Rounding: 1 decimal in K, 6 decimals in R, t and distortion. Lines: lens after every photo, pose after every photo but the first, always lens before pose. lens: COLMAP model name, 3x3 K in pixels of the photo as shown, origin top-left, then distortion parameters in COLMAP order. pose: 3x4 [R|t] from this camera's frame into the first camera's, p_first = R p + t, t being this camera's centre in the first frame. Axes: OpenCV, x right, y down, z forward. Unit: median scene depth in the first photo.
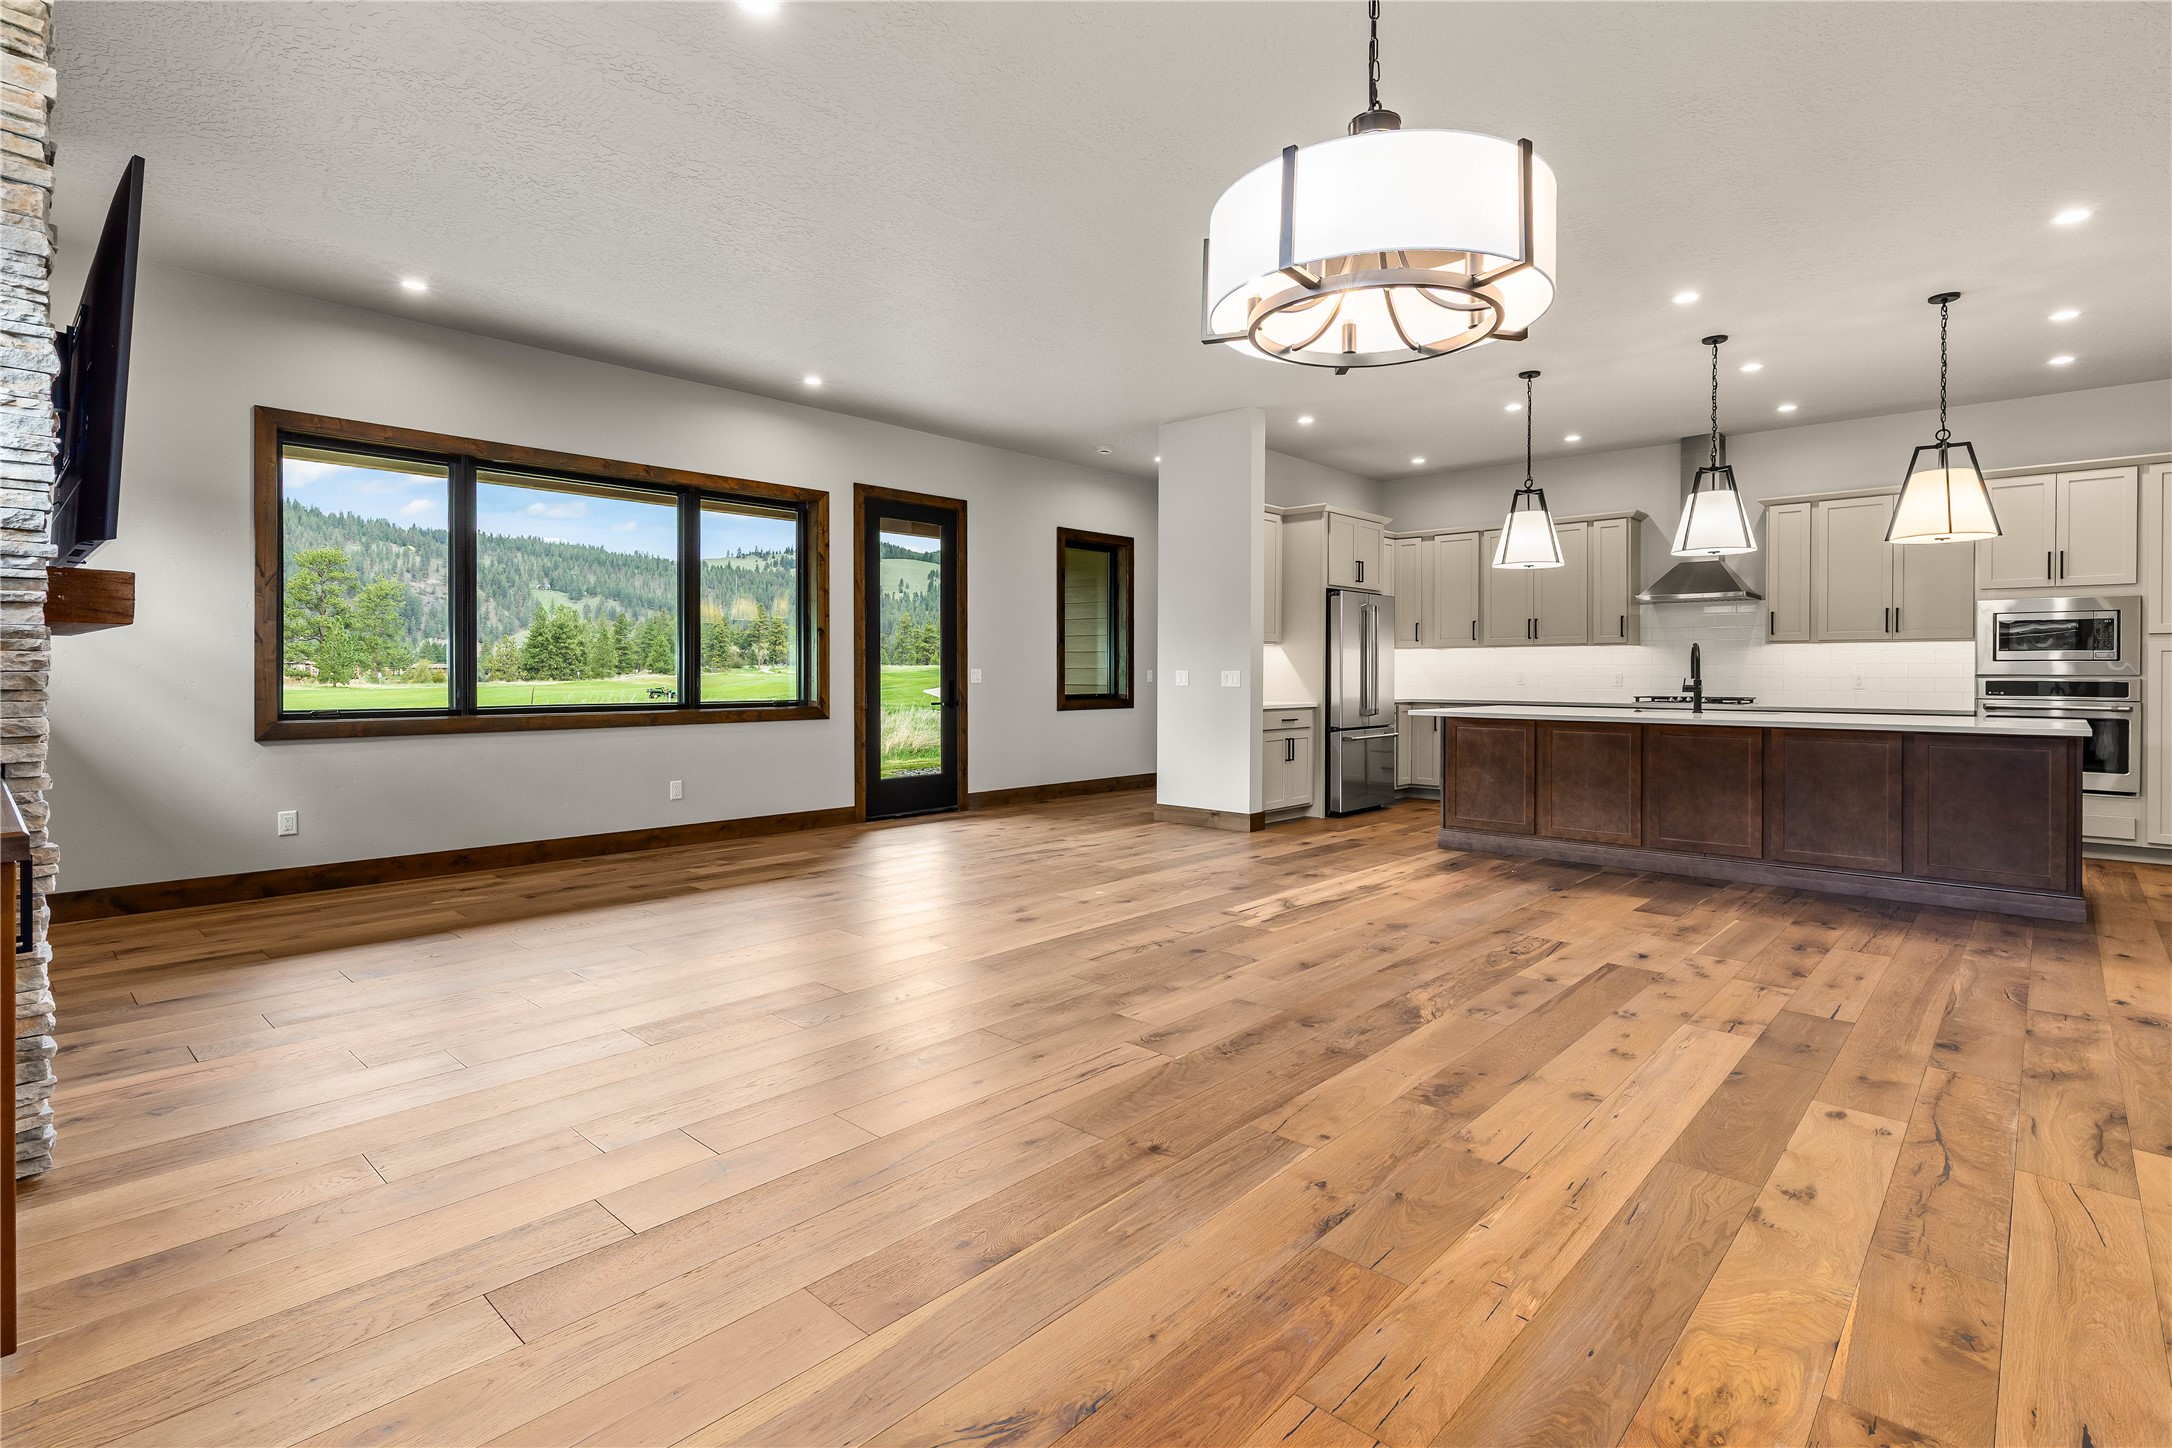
lens RADIAL K [[1007.9, 0, 1068.2], [0, 1007.9, 686.7], [0, 0, 1]] dist [0.006184, -0.002550]
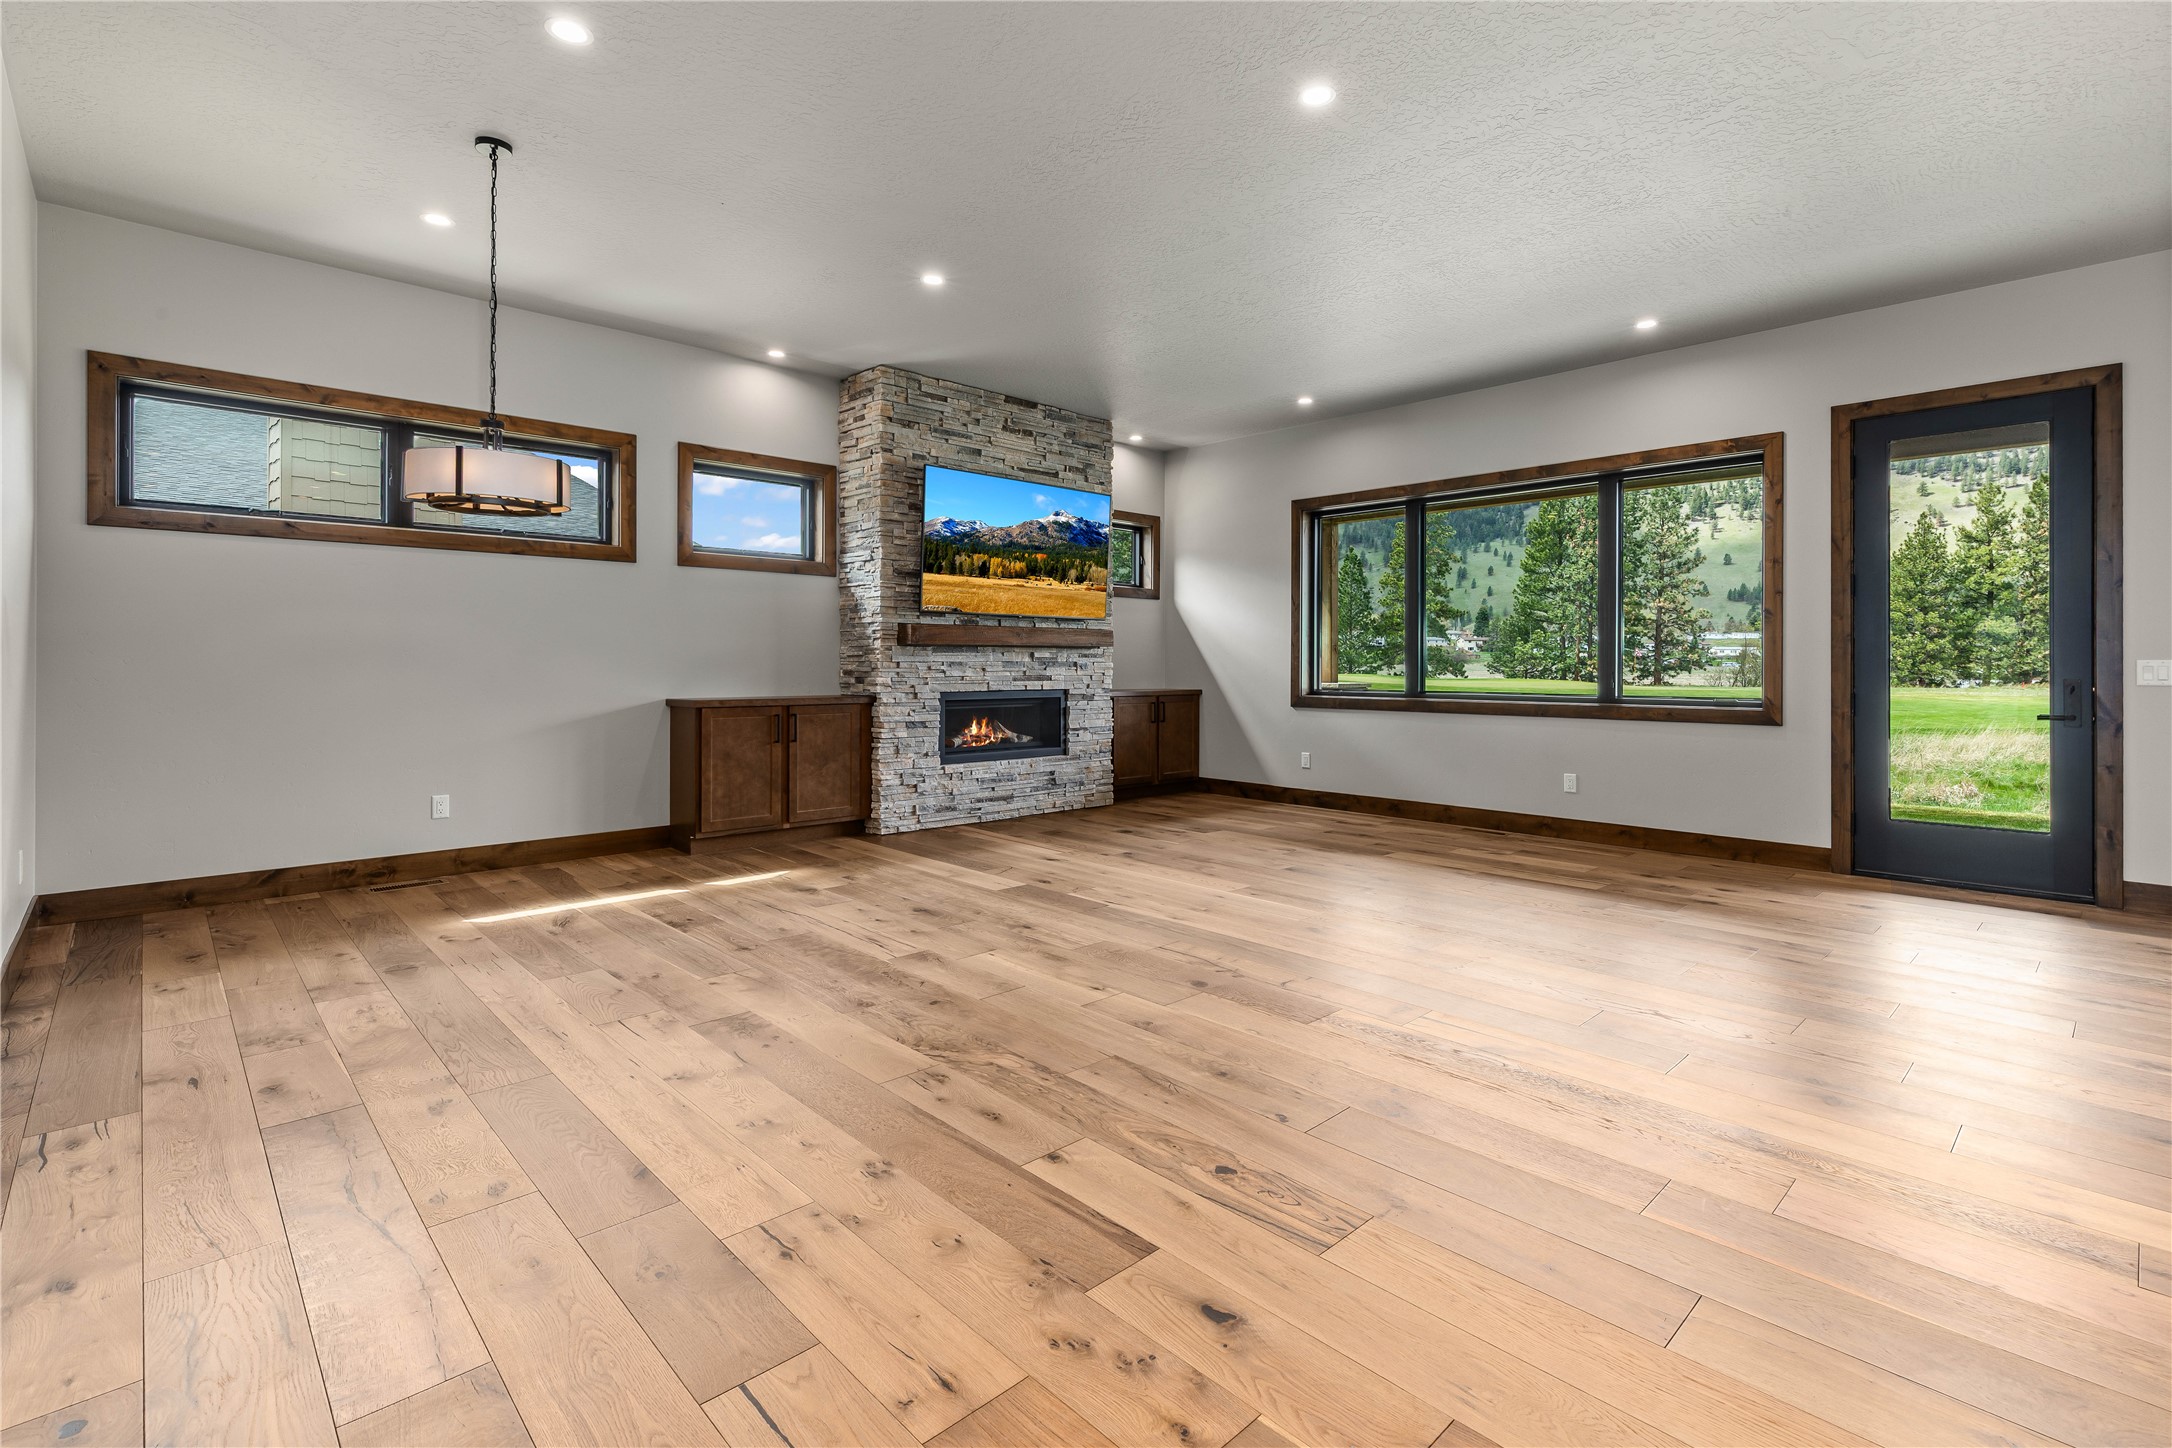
lens RADIAL K [[1007.9, 0, 1150.5], [0, 1007.9, 659.7], [0, 0, 1]] dist [0.006184, -0.002550]
pose [[-0.011684, -0.005814, -0.999915, 0.589463], [-0.019684, 0.999791, -0.005583, -0.005115], [0.999738, 0.019617, -0.011796, 0.572217]]
